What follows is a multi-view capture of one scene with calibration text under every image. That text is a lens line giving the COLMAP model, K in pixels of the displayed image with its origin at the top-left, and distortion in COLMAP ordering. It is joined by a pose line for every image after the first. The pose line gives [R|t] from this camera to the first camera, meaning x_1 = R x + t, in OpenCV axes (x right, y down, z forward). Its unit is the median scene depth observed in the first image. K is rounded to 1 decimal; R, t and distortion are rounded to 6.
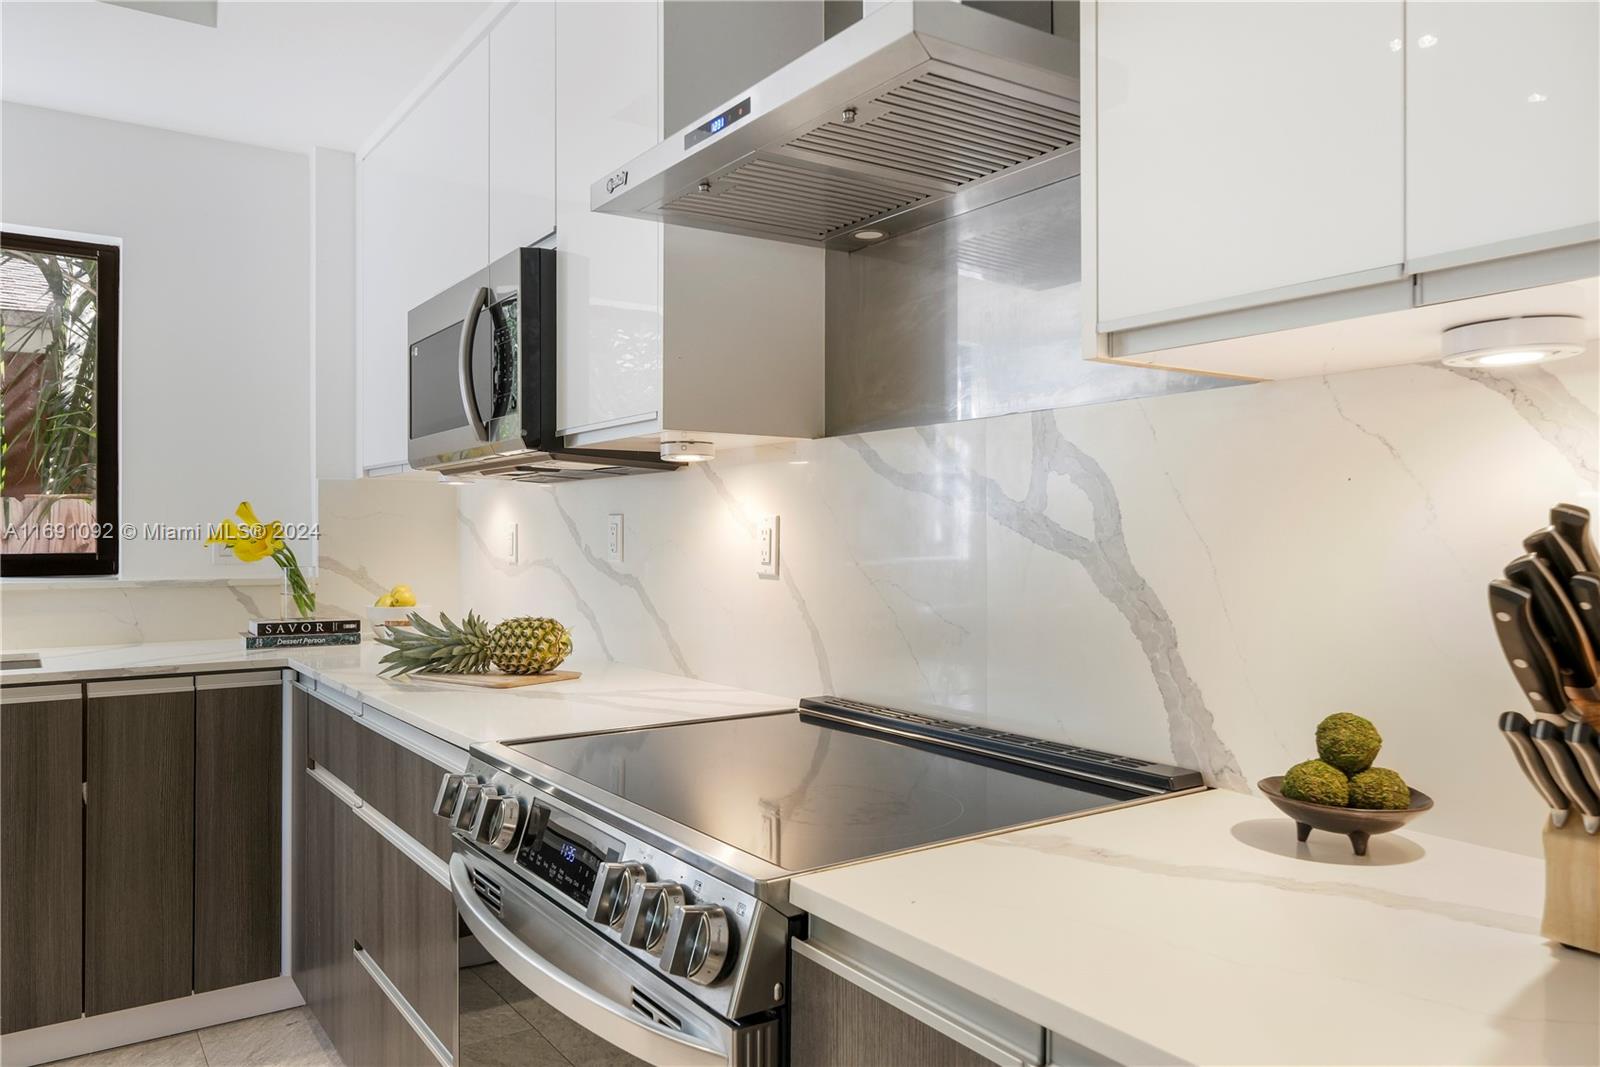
lens RADIAL K [[1123.5, 0, 731.0], [0, 1123.5, 531.3], [0, 0, 1]] dist [0.000171, 0.001418]
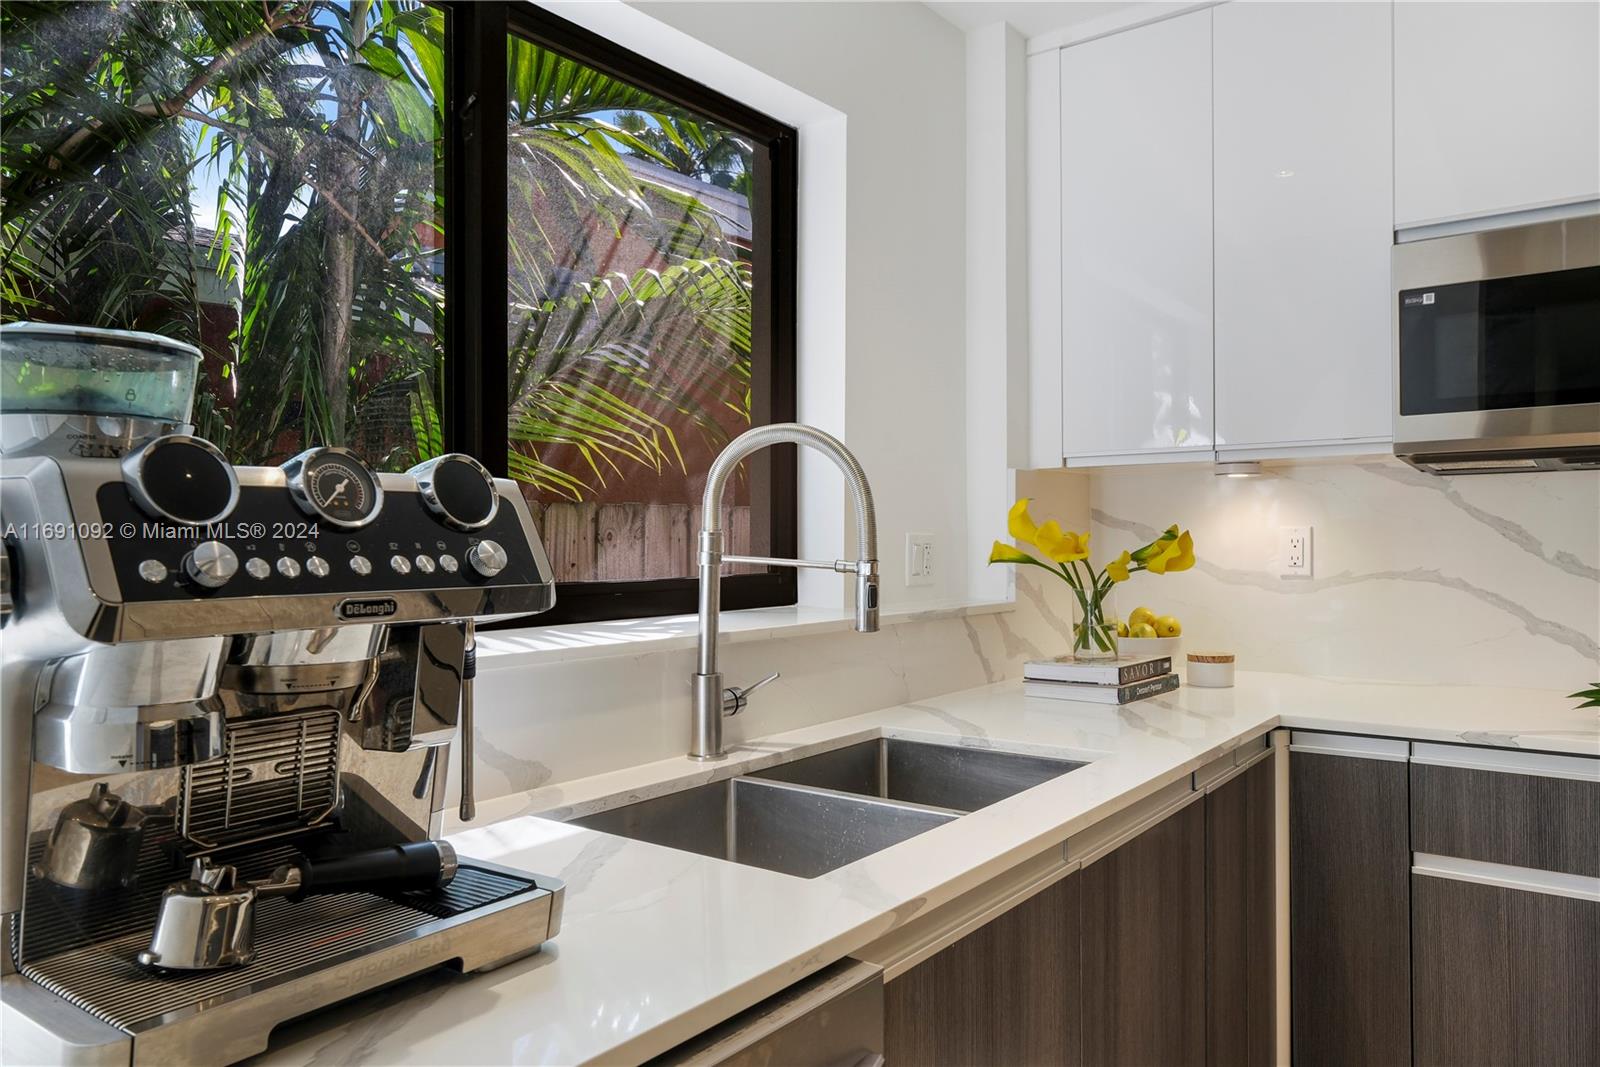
lens RADIAL K [[1123.5, 0, 731.0], [0, 1123.5, 531.3], [0, 0, 1]] dist [0.000171, 0.001418]
pose [[0.946262, -0.006328, 0.323339, -1.088795], [0.008144, 0.999958, -0.004264, -0.005739], [-0.323299, 0.006668, 0.946273, 0.490075]]
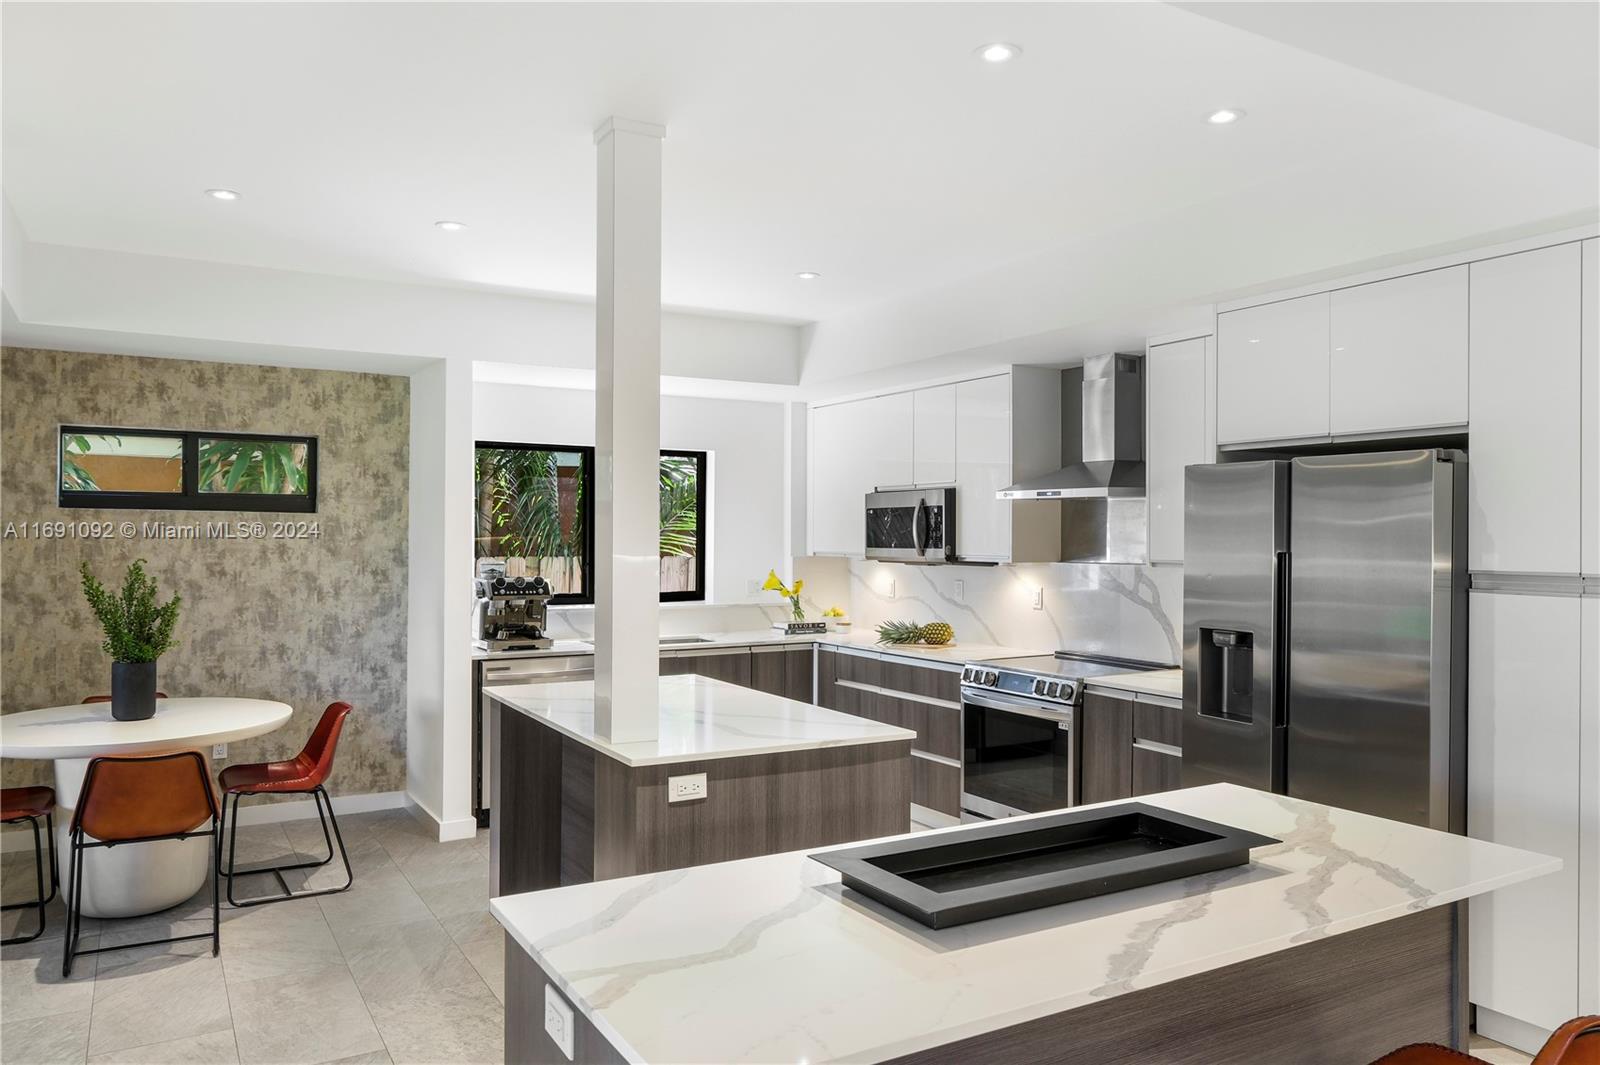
lens RADIAL K [[1123.5, 0, 731.0], [0, 1123.5, 530.3], [0, 0, 1]] dist [0.000171, 0.001418]
pose [[0.996584, 0.000255, -0.082590, -0.426334], [-0.000349, 0.999999, -0.001120, -0.130977], [0.082590, 0.001145, 0.996583, -1.592760]]
